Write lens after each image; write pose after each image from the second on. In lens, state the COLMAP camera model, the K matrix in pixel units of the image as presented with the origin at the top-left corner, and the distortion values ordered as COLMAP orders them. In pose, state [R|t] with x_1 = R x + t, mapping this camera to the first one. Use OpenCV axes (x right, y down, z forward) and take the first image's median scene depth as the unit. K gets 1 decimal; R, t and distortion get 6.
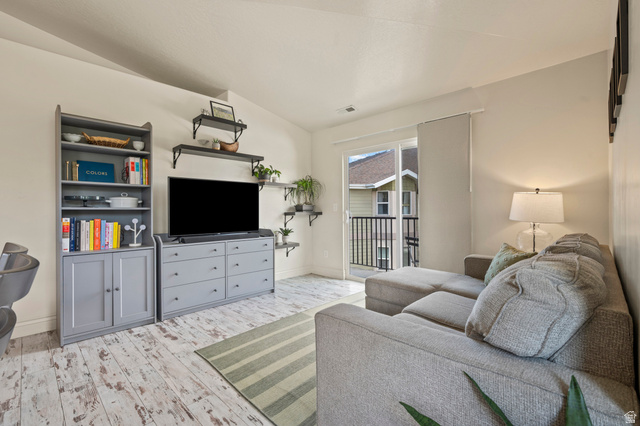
lens RADIAL K [[289.2, 0, 318.6], [0, 289.2, 211.1], [0, 0, 1]] dist [0.001249, -0.000198]
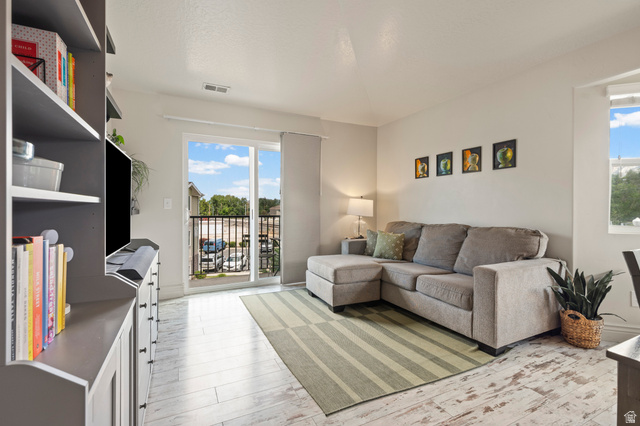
lens RADIAL K [[289.2, 0, 318.6], [0, 289.2, 211.1], [0, 0, 1]] dist [0.001249, -0.000198]
pose [[0.338735, -0.002013, 0.940880, -0.965135], [-0.001974, 0.999994, 0.002850, 0.002599], [-0.940880, -0.002823, 0.338729, 0.709676]]
